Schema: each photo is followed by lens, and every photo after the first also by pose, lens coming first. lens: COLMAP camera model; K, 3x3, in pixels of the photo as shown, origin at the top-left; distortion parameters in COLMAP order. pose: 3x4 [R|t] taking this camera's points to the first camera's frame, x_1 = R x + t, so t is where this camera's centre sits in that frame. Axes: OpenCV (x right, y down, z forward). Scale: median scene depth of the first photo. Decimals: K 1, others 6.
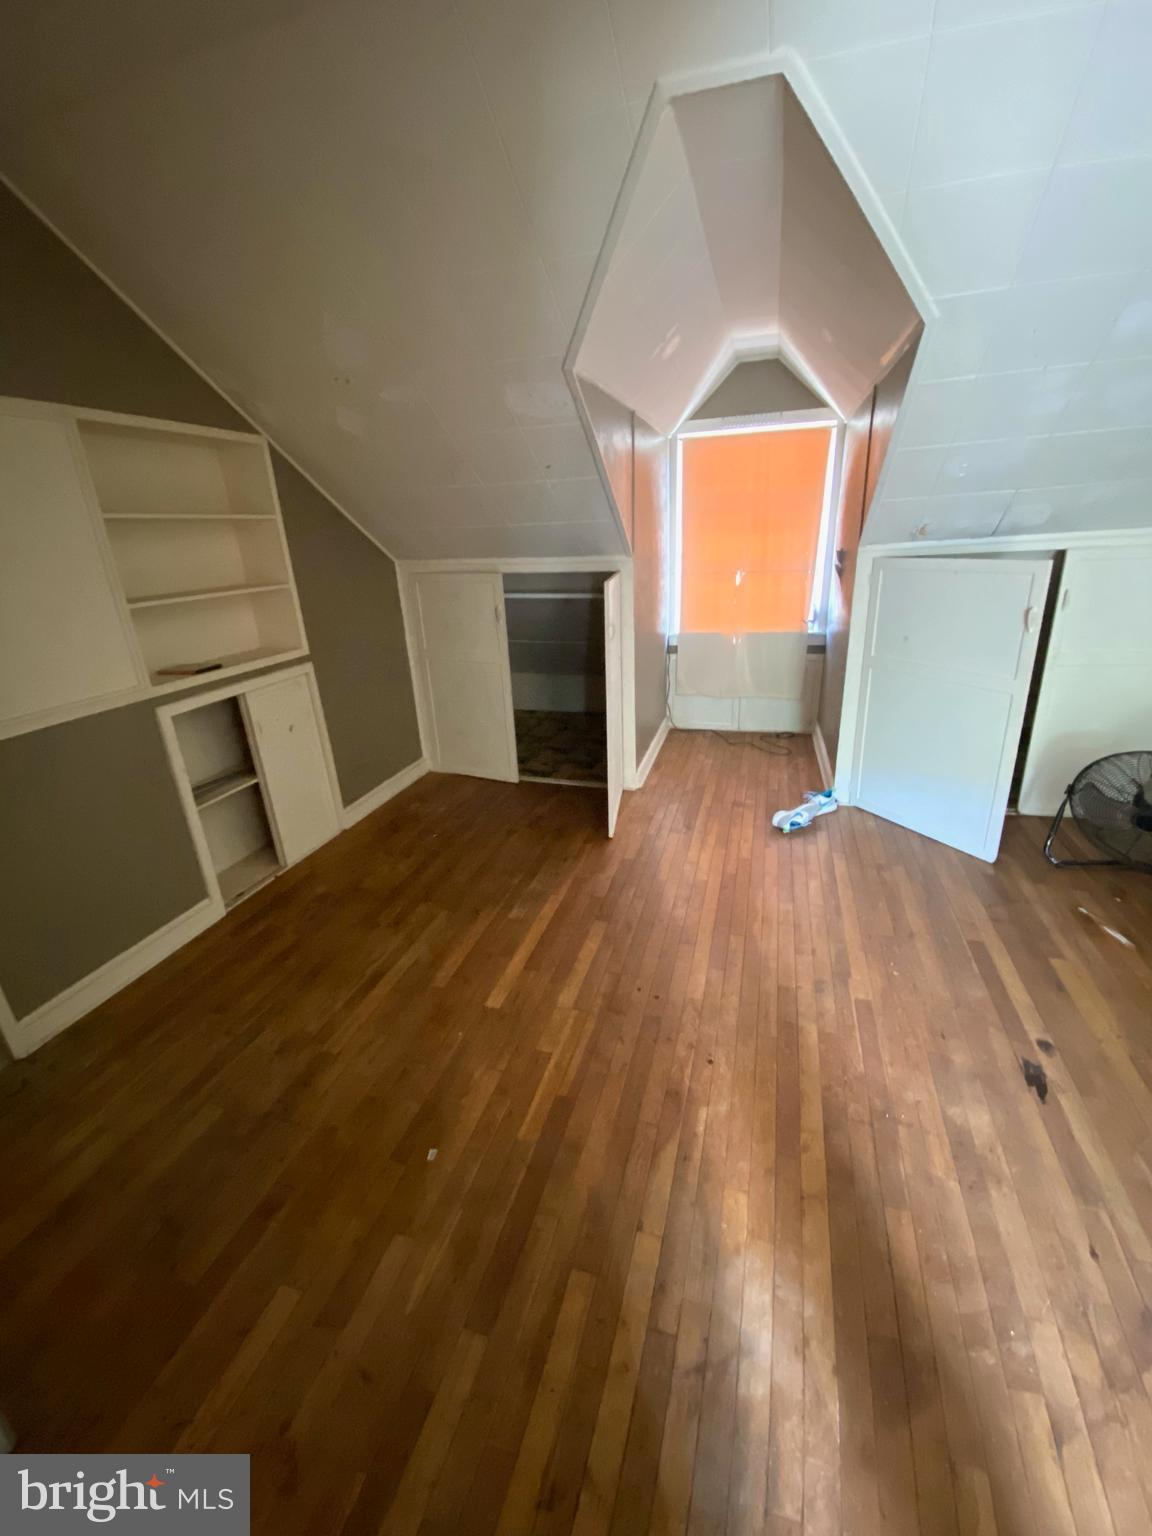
lens RADIAL K [[628.4, 0, 580.4], [0, 628.4, 764.1], [0, 0, 1]] dist [-0.004972, -0.000540]
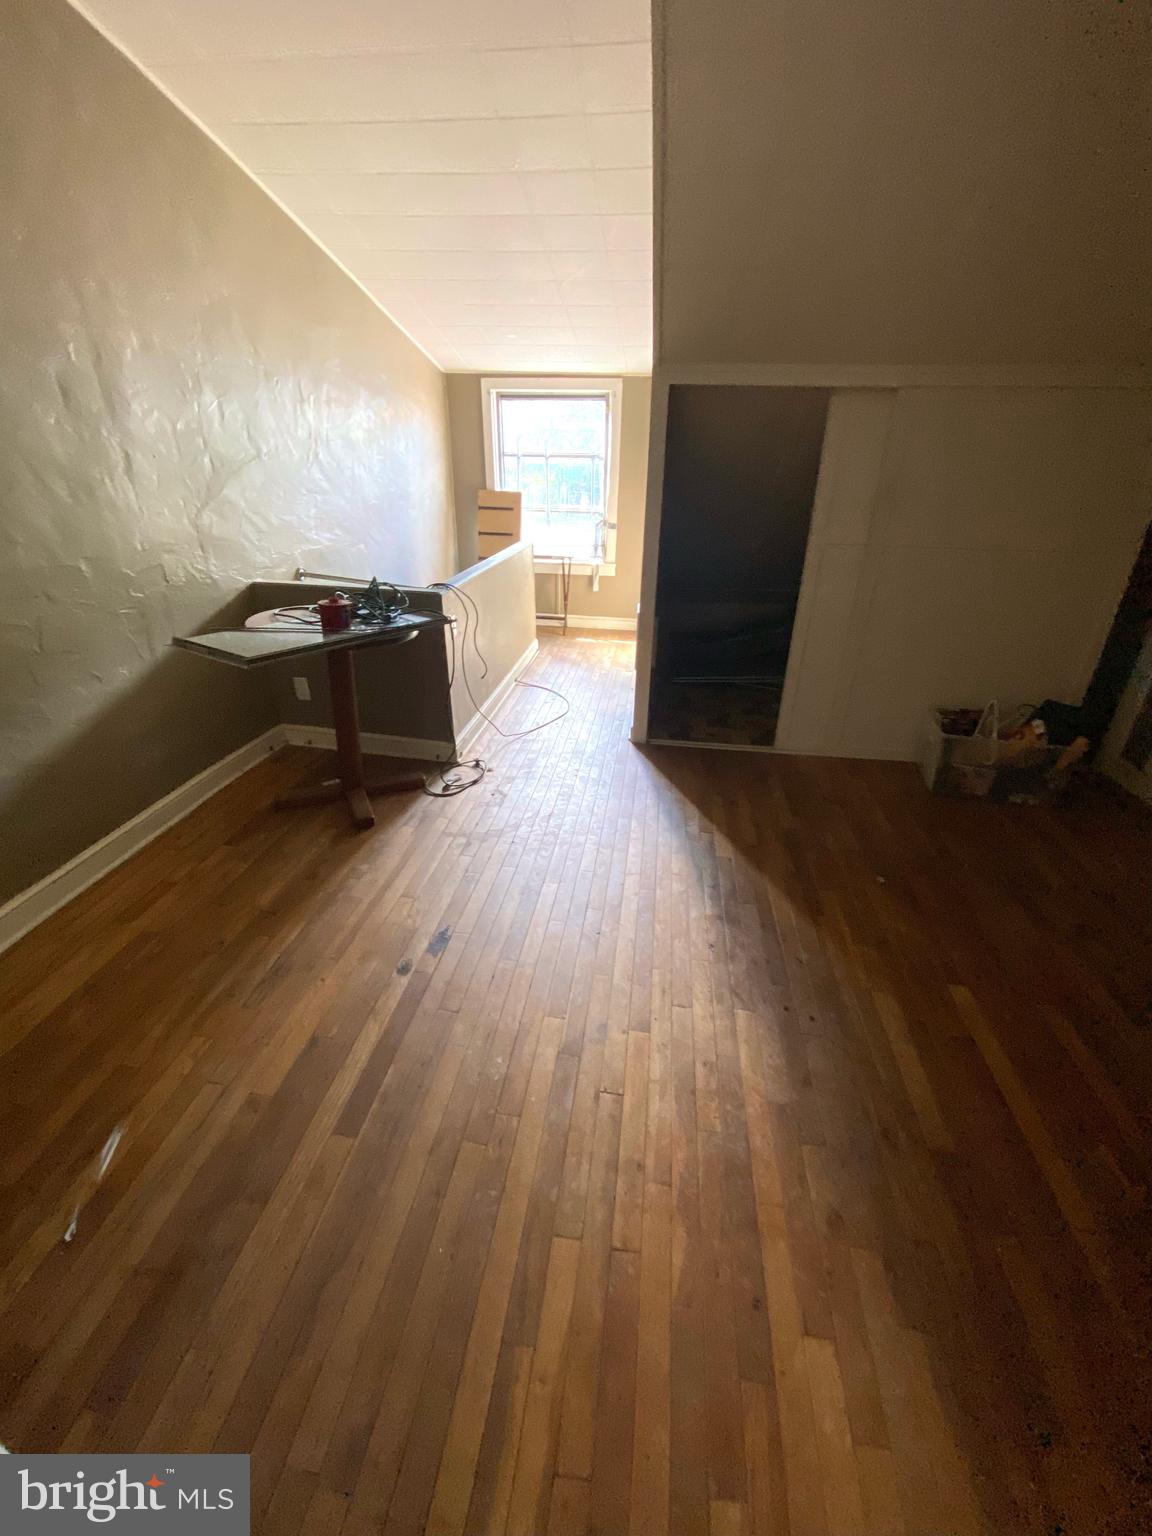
lens RADIAL K [[628.4, 0, 580.5], [0, 628.4, 768.0], [0, 0, 1]] dist [-0.004972, -0.000540]
pose [[-0.986148, 0.094682, -0.136187, 0.466125], [-0.034516, 0.685948, 0.726831, -0.446665], [0.162235, 0.721464, -0.673179, 1.242951]]
